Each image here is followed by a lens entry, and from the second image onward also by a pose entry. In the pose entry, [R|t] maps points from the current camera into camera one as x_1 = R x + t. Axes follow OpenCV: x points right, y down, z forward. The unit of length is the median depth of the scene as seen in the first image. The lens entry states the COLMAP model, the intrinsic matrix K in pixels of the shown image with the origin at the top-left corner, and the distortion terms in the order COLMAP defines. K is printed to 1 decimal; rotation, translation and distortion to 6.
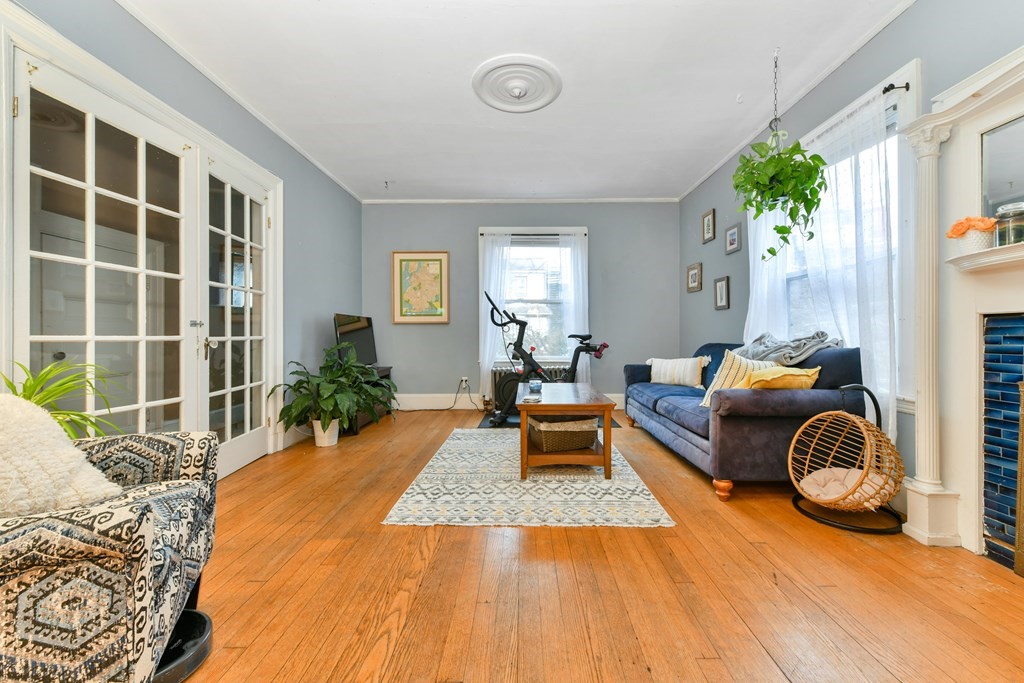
lens RADIAL K [[413.7, 0, 510.3], [0, 413.7, 337.7], [0, 0, 1]] dist [0.001770, 0.000298]
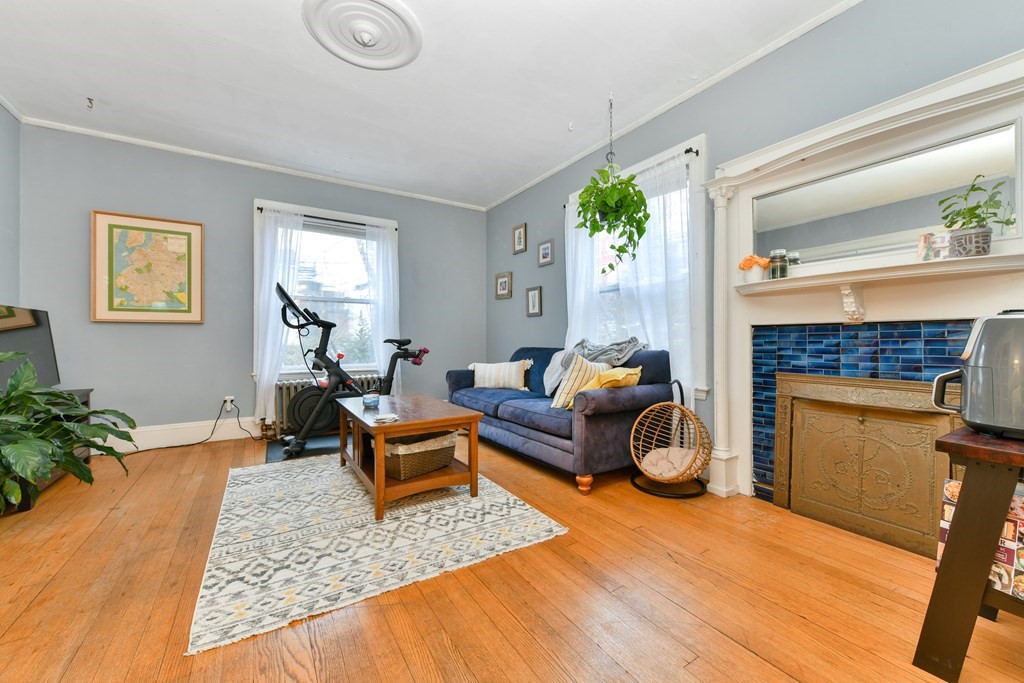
lens RADIAL K [[413.7, 0, 516.0], [0, 413.7, 337.7], [0, 0, 1]] dist [0.001770, 0.000298]
pose [[0.824947, 0.003431, 0.565199, -0.211303], [0.002870, 0.999943, -0.010260, -0.001638], [-0.565202, 0.010086, 0.824891, 0.190832]]
